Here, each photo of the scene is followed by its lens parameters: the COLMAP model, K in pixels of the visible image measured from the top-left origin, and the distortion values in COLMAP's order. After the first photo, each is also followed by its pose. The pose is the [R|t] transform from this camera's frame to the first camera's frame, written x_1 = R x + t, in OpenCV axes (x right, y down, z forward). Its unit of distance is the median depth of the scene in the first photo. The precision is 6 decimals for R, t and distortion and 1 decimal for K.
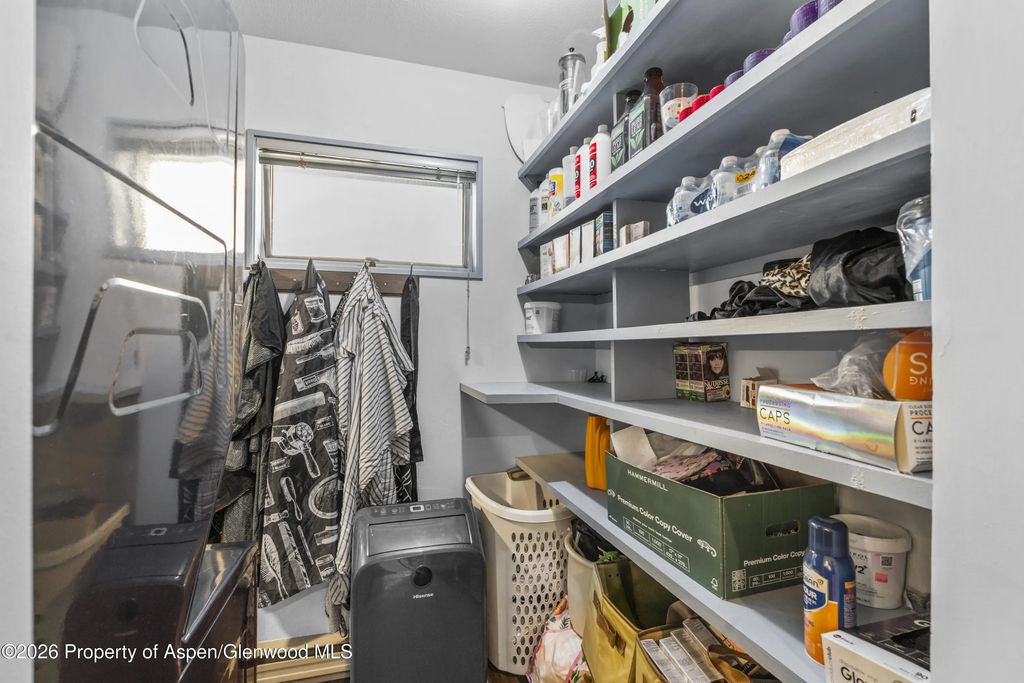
lens RADIAL K [[465.1, 0, 508.1], [0, 465.1, 341.6], [0, 0, 1]] dist [-0.003708, 0.000348]
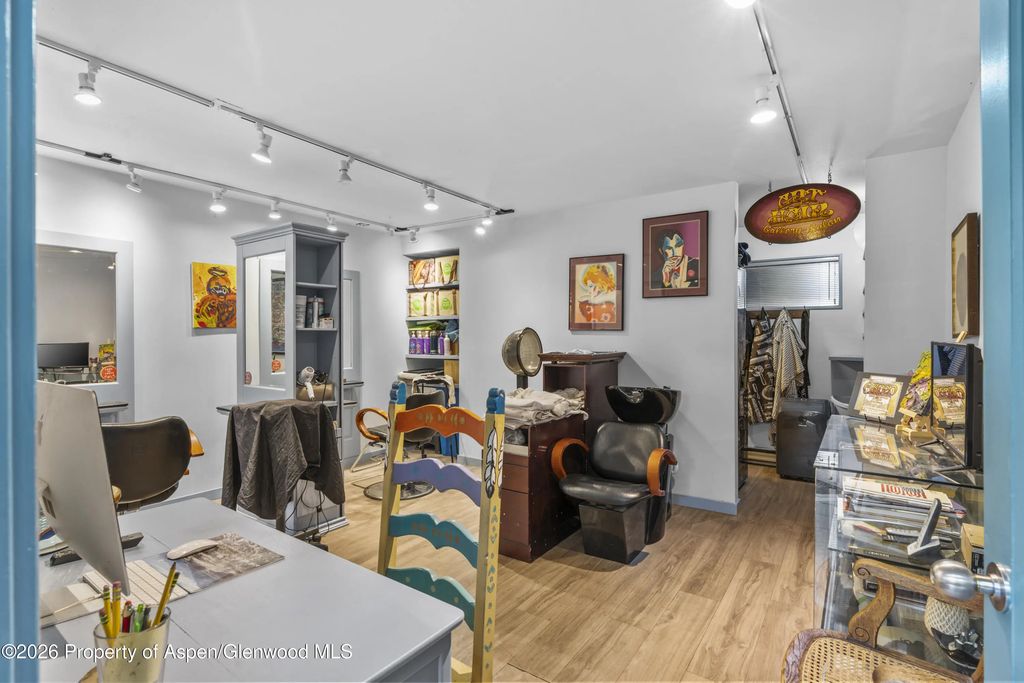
lens RADIAL K [[496.5, 0, 506.3], [0, 496.5, 338.2], [0, 0, 1]] dist [-0.003244, -0.000325]
pose [[0.629309, 0.001304, -0.777154, 0.922959], [0.011132, 0.999881, 0.010692, -0.043514], [0.777076, -0.015380, 0.629219, -2.074104]]
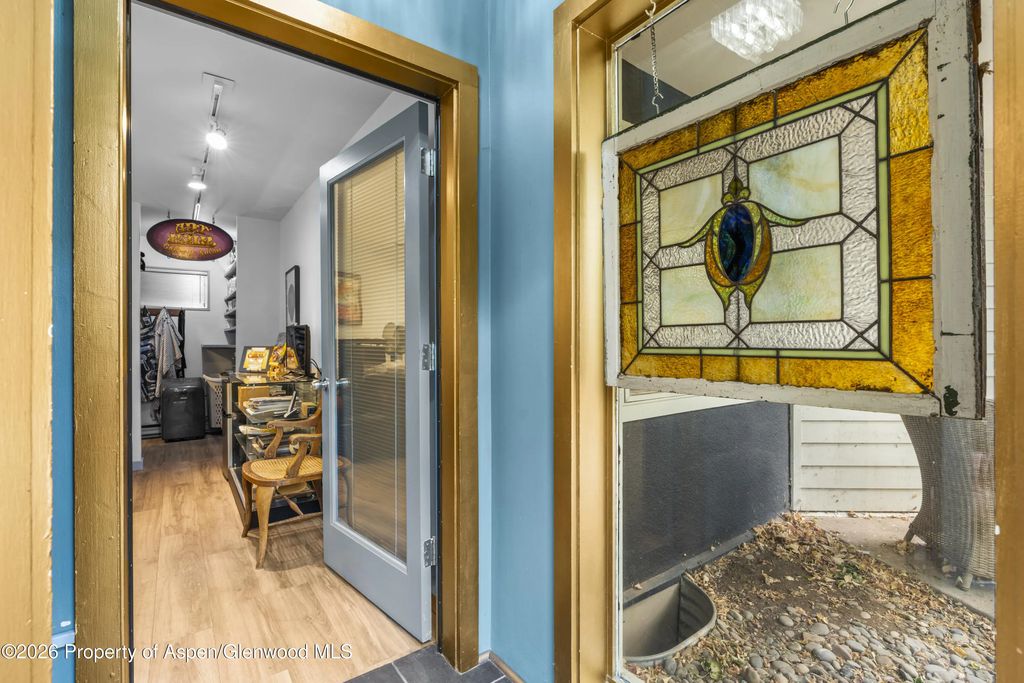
lens RADIAL K [[465.1, 0, 511.8], [0, 465.1, 339.5], [0, 0, 1]] dist [-0.003708, 0.000348]
pose [[0.940117, -0.004148, 0.340826, 0.911505], [-0.000562, 0.999906, 0.013720, 0.015519], [-0.340851, -0.013090, 0.940026, -3.023788]]
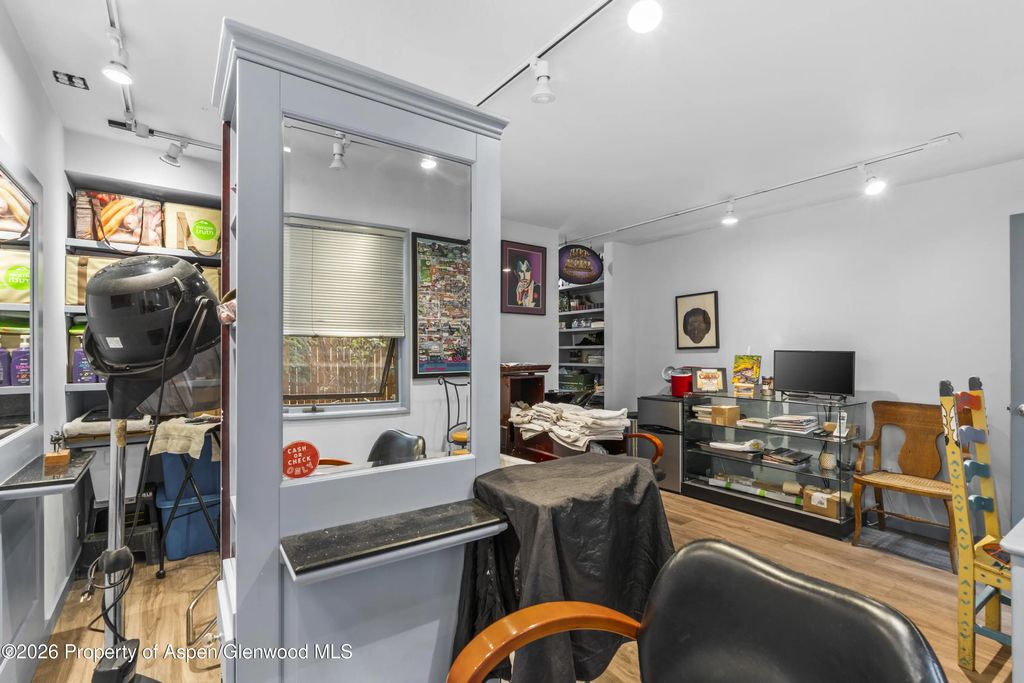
lens RADIAL K [[465.1, 0, 514.0], [0, 465.1, 348.4], [0, 0, 1]] dist [-0.003708, 0.000348]
pose [[0.936724, 0.000947, 0.350068, -1.344584], [-0.006091, 0.999889, 0.013594, -0.049701], [-0.350017, -0.014866, 0.936625, -2.363737]]
